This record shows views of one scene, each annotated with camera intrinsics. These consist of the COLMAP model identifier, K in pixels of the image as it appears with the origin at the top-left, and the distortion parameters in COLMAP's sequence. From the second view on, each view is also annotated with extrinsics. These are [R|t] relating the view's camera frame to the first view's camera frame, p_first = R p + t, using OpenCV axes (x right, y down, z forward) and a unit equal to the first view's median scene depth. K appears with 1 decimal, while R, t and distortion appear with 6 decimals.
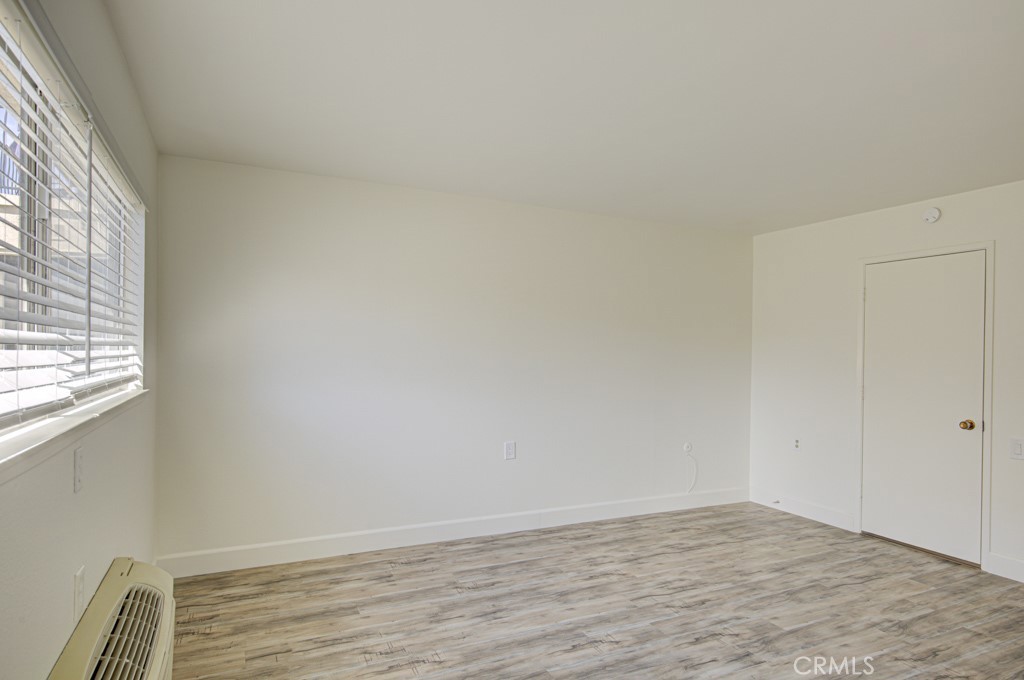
lens RADIAL K [[580.3, 0, 510.5], [0, 580.3, 346.0], [0, 0, 1]] dist [-0.000950, -0.000108]
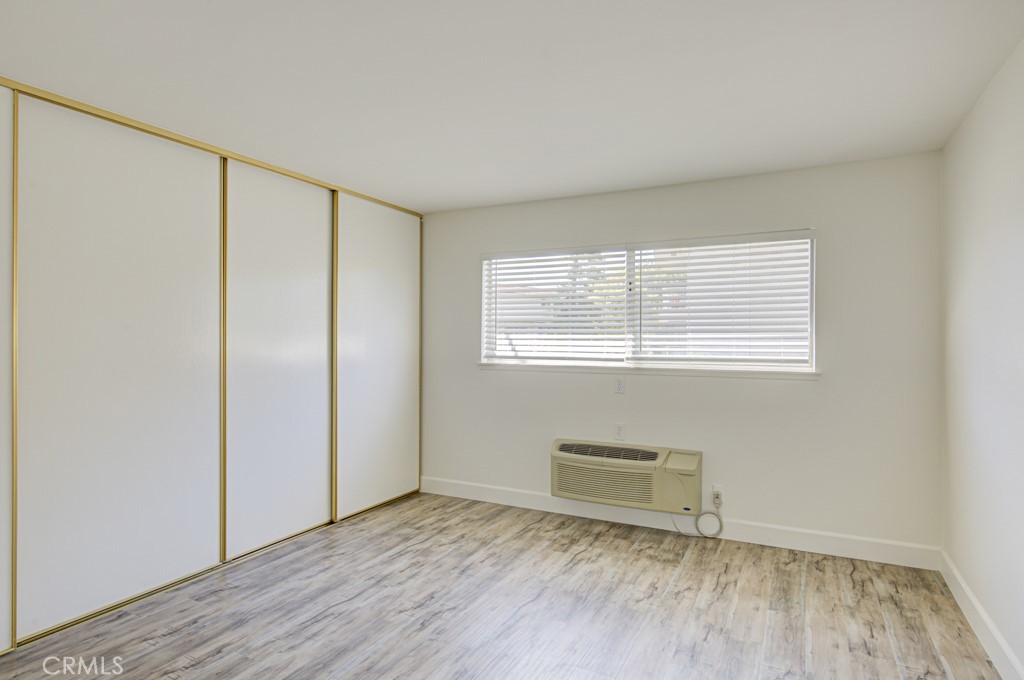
lens RADIAL K [[580.3, 0, 511.7], [0, 580.3, 339.9], [0, 0, 1]] dist [-0.000950, -0.000108]
pose [[-0.794844, -0.006458, -0.606780, 0.678540], [0.000456, 0.999937, -0.011240, 0.002217], [0.606814, -0.009211, -0.794790, 1.462258]]
